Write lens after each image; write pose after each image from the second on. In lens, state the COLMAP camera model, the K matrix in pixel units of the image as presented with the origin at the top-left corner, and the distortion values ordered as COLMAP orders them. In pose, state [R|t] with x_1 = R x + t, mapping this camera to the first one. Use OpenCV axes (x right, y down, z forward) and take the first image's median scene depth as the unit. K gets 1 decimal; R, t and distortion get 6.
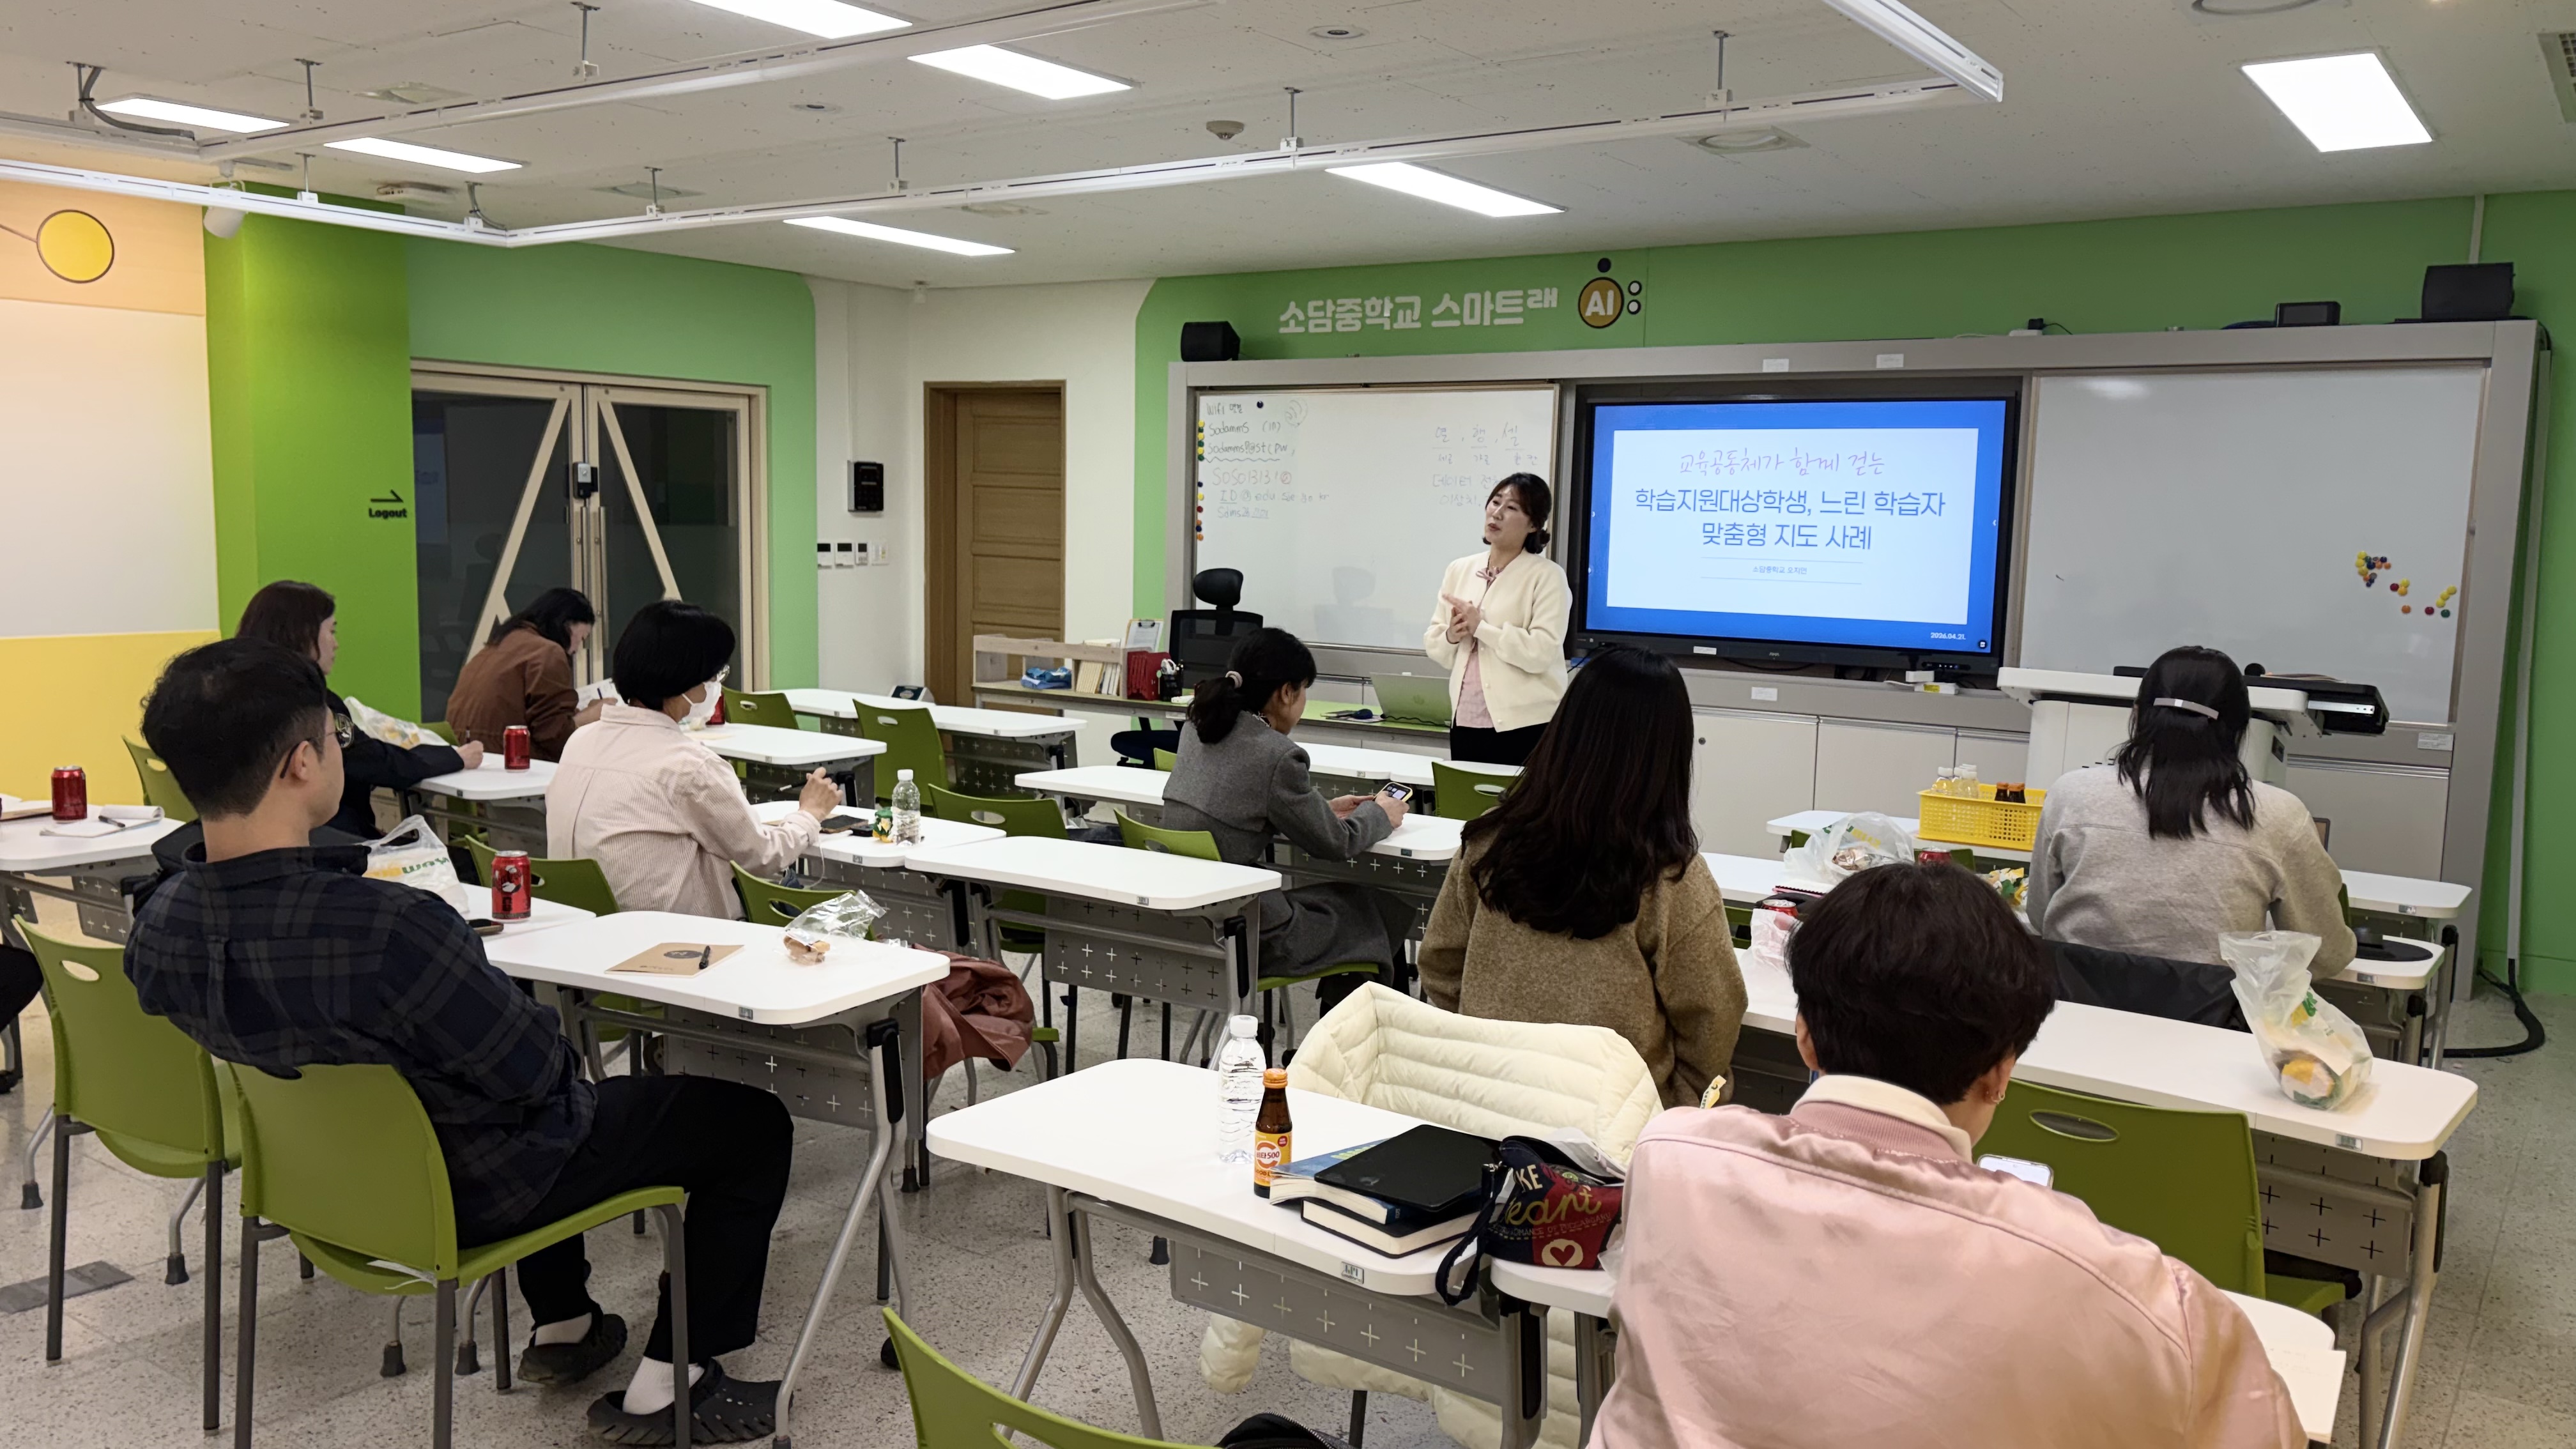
lens RADIAL K [[1935.1, 0, 1275.0], [0, 1935.1, 740.4], [0, 0, 1]] dist [0.109291, -0.162850]
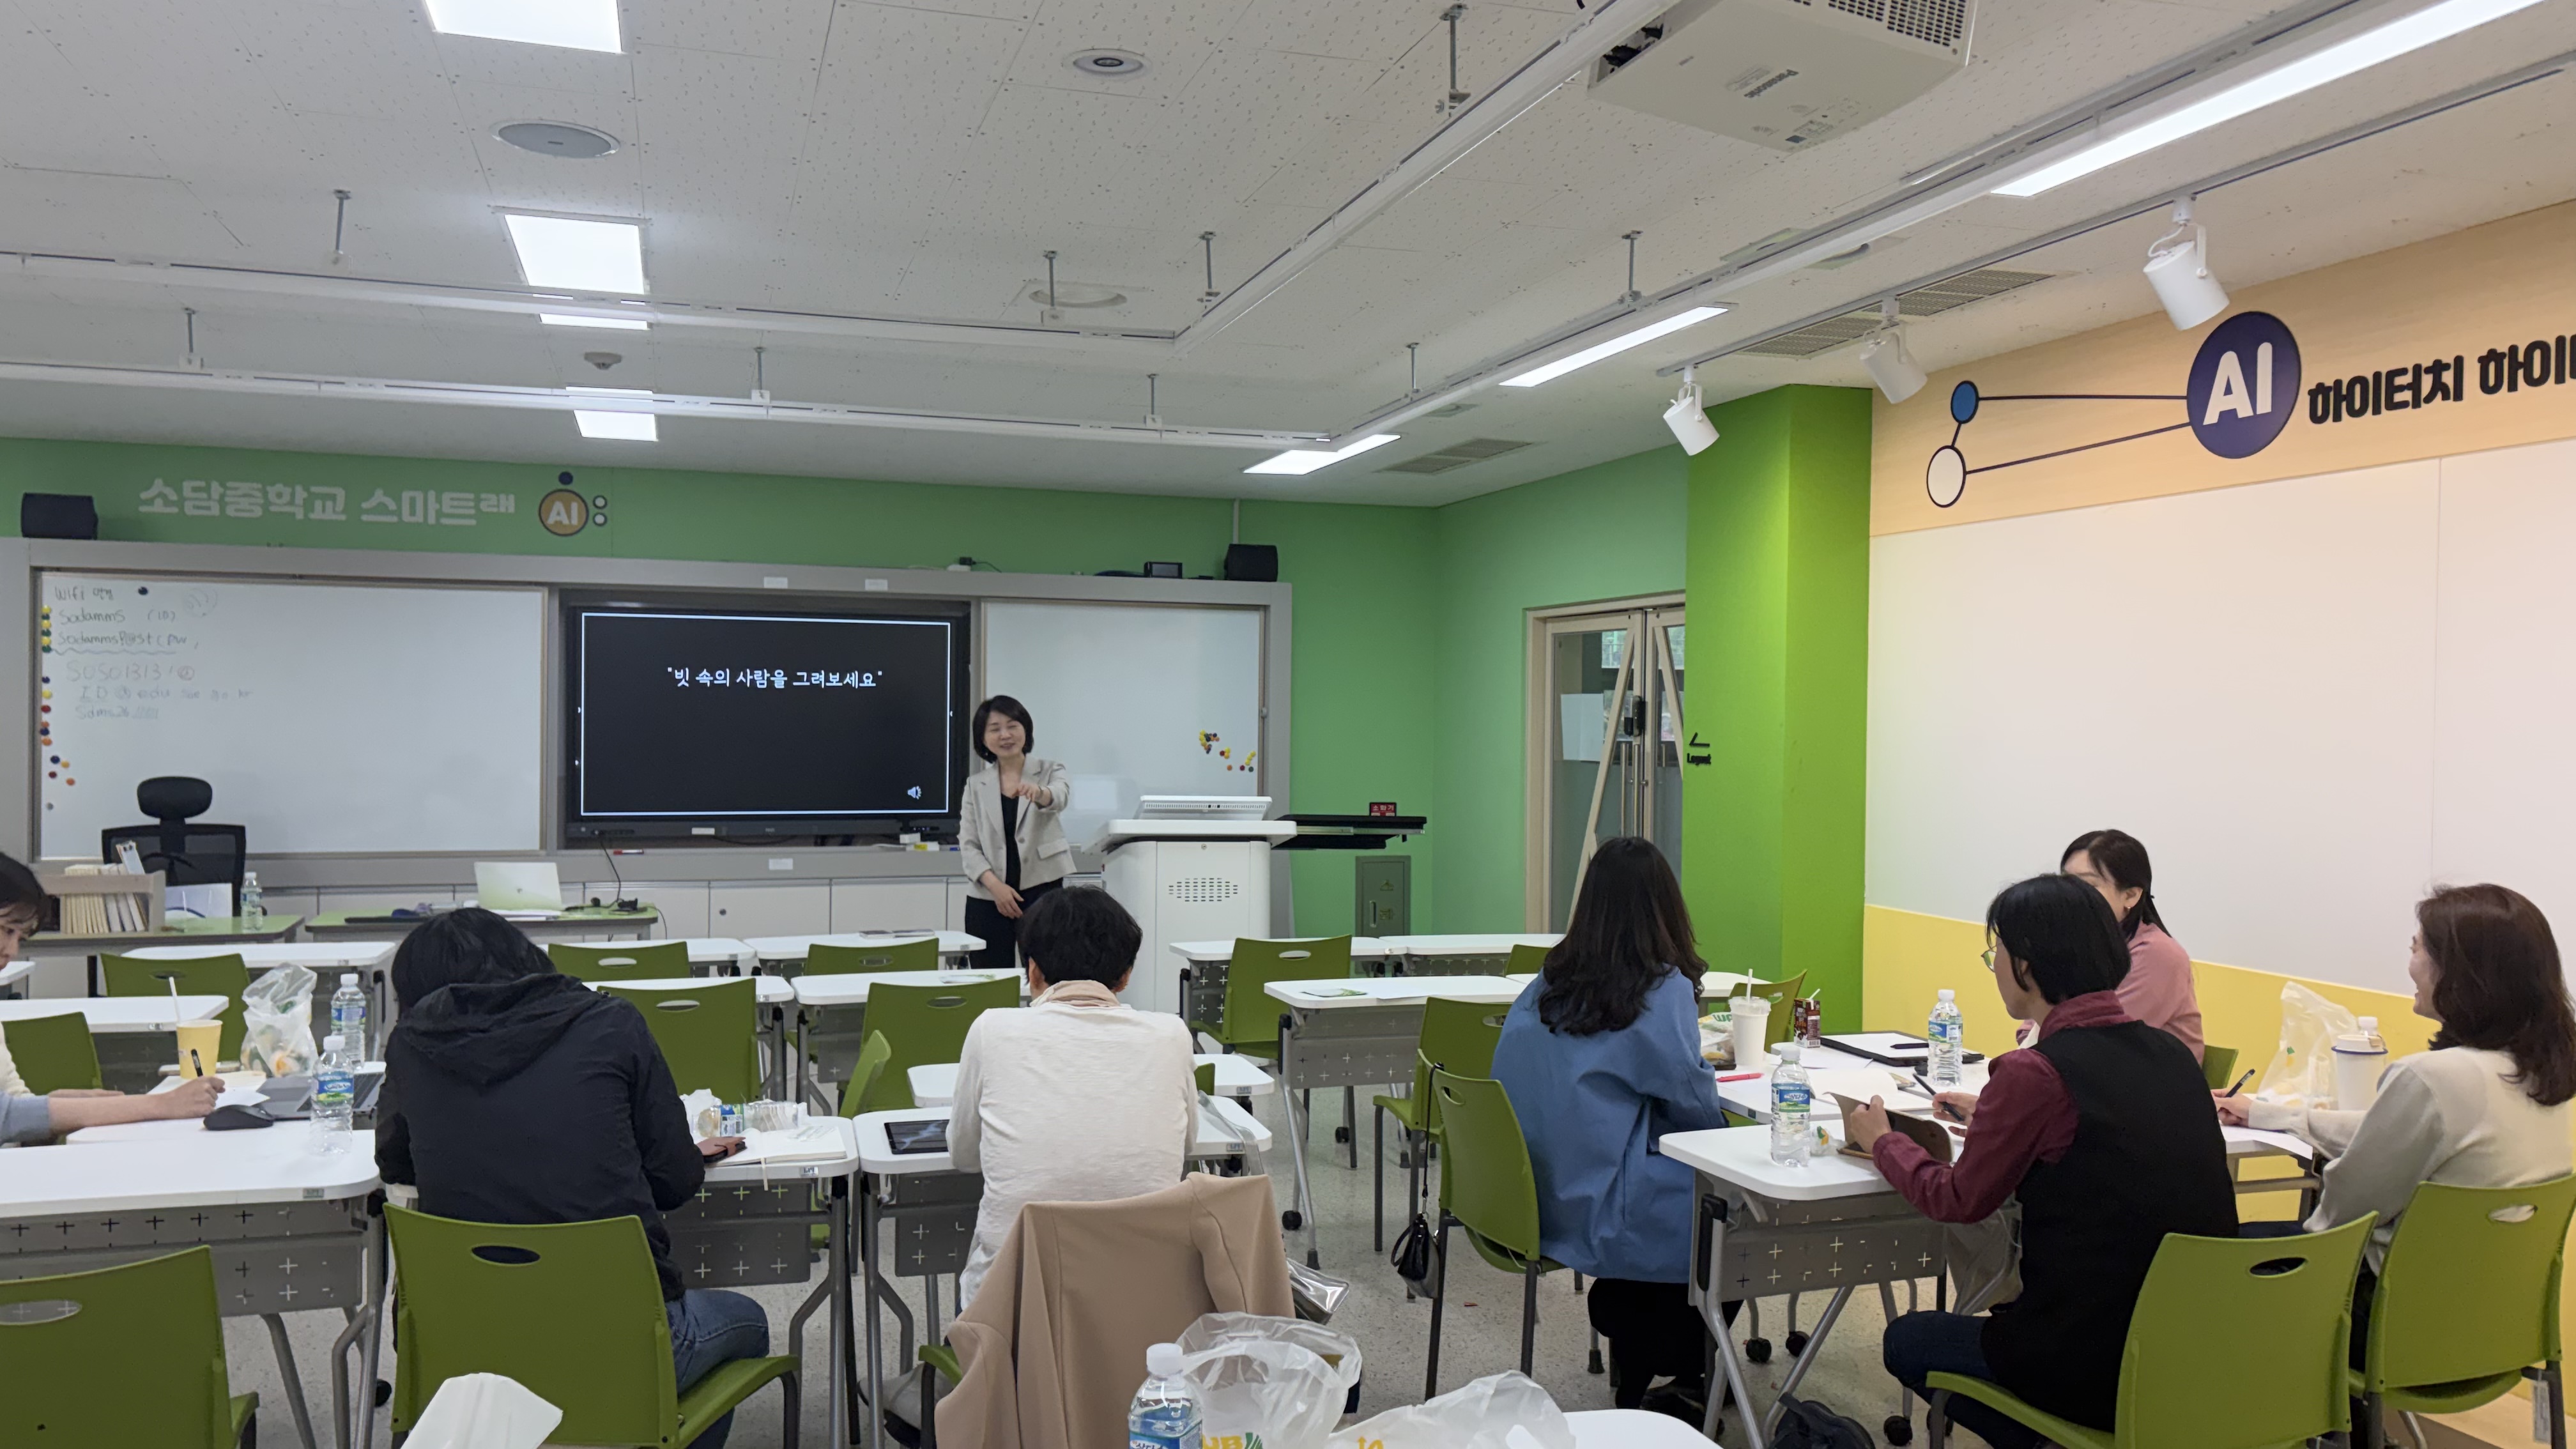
lens RADIAL K [[1939.8, 0, 1310.3], [0, 1939.8, 742.8], [0, 0, 1]] dist [0.031794, -0.019323]
pose [[0.589578, -0.030066, 0.807152, -0.433364], [0.101420, 0.994154, -0.037050, -0.018436], [-0.801319, 0.103706, 0.589180, 0.058921]]
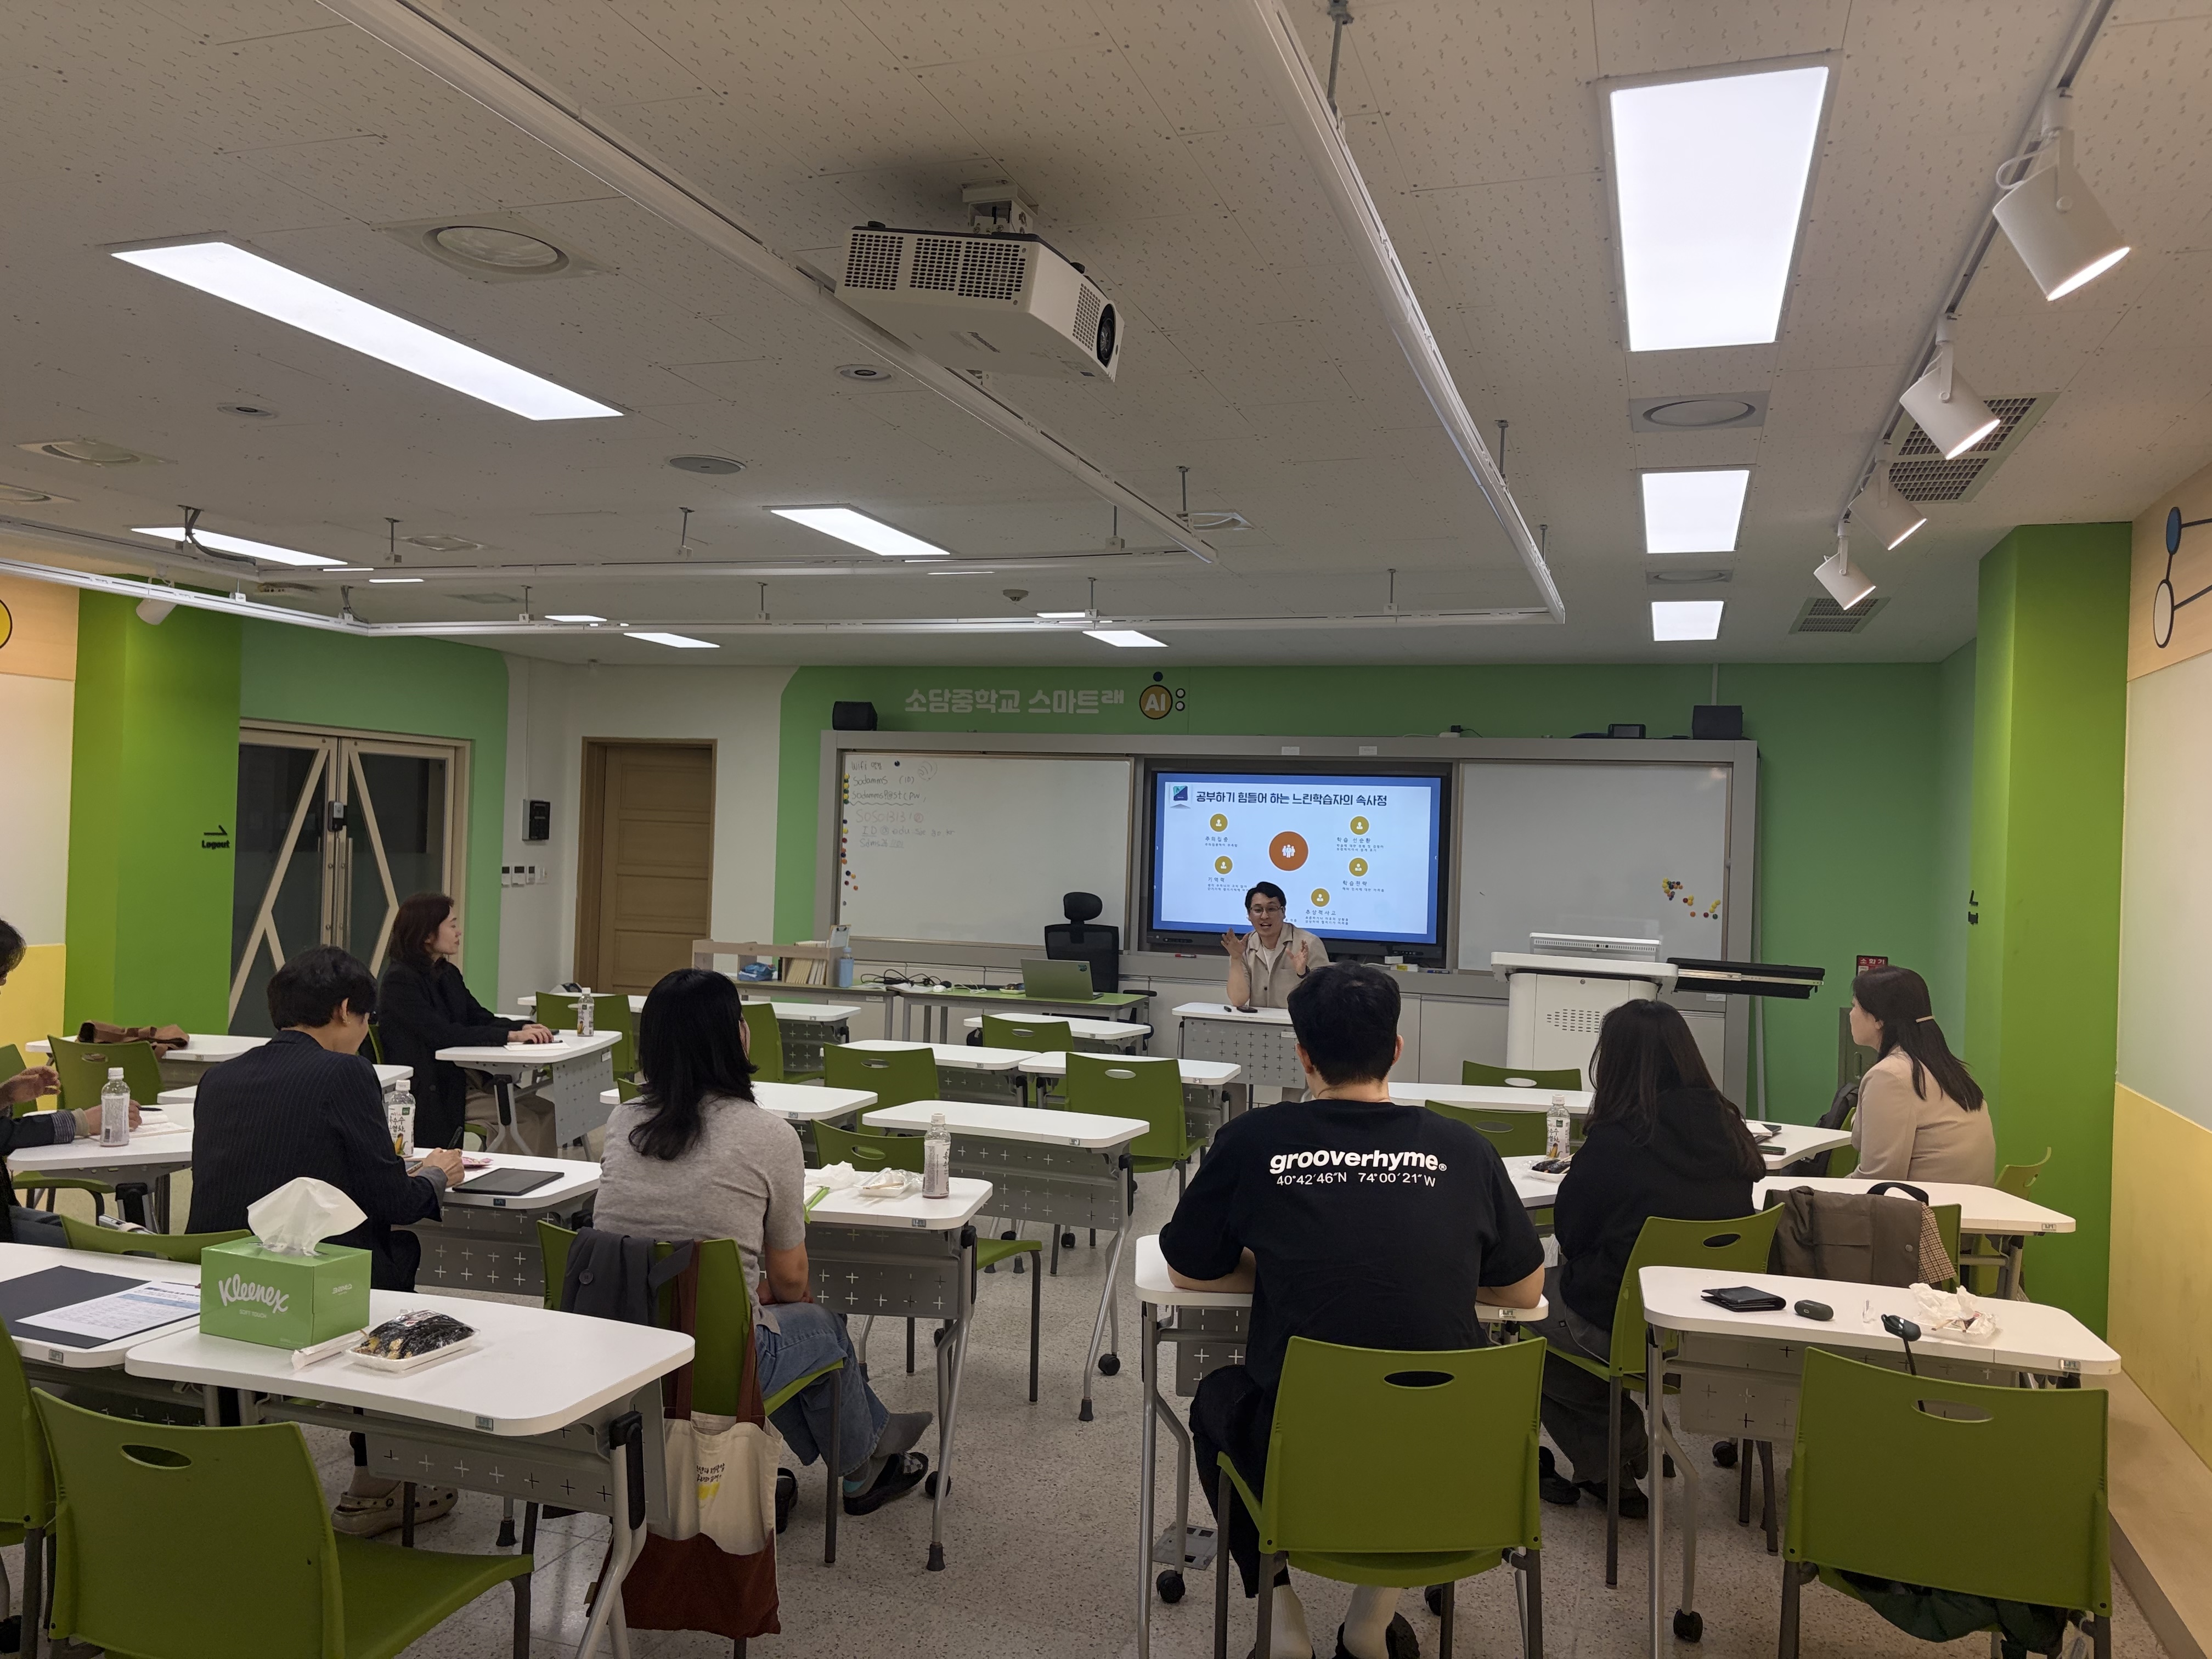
lens RADIAL K [[1661.9, 0, 1099.8], [0, 1661.9, 825.9], [0, 0, 1]] dist [0.152445, -0.302245]
pose [[0.955314, 0.009474, 0.295440, -0.222175], [0.026243, 0.992821, -0.116695, 0.007354], [-0.294424, 0.119234, 0.948208, -0.130363]]
